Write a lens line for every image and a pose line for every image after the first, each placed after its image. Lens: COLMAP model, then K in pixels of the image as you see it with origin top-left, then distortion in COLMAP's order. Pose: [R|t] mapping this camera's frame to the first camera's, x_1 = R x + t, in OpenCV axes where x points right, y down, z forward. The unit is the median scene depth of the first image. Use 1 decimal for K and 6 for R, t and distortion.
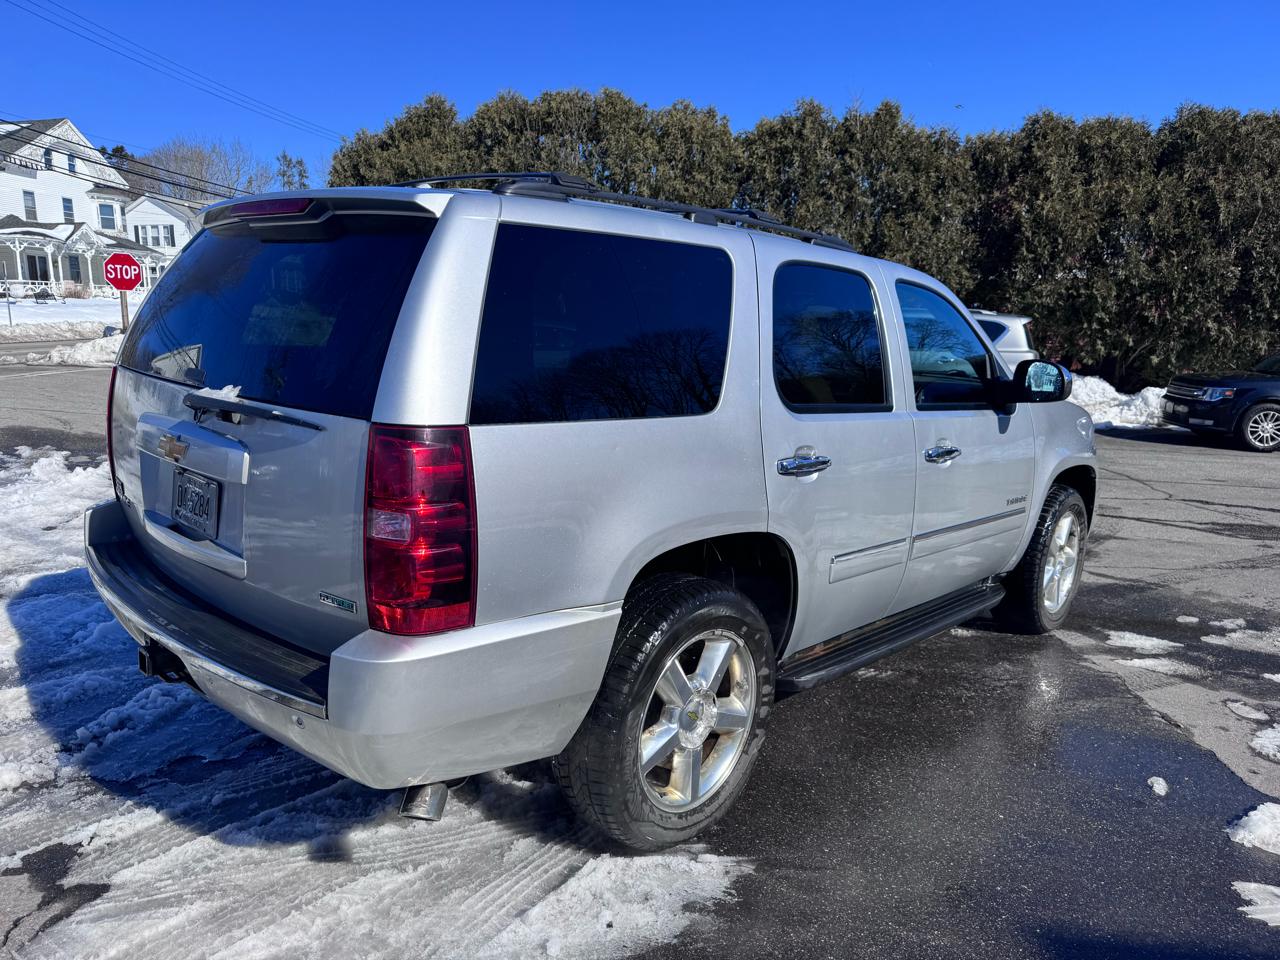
lens RADIAL K [[897.8, 0, 643.1], [0, 897.8, 483.5], [0, 0, 1]] dist [0.017348, -0.016686]
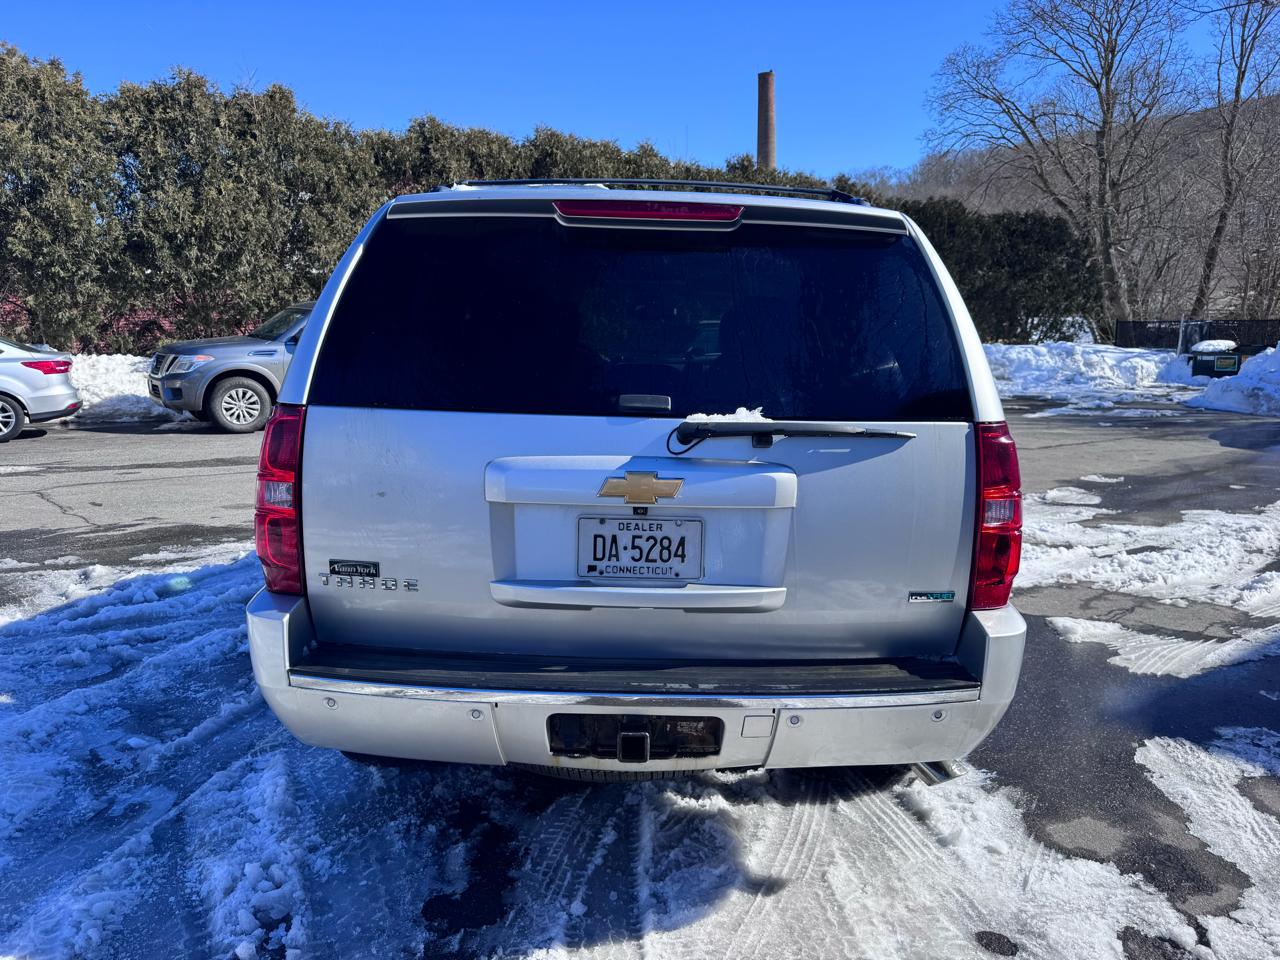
lens RADIAL K [[897.8, 0, 652.2], [0, 897.8, 472.2], [0, 0, 1]] dist [0.017348, -0.016686]
pose [[0.732092, -0.136897, 0.667308, -0.137970], [0.137085, 0.989165, 0.052531, -0.012543], [-0.667270, 0.053021, 0.742927, 0.046154]]
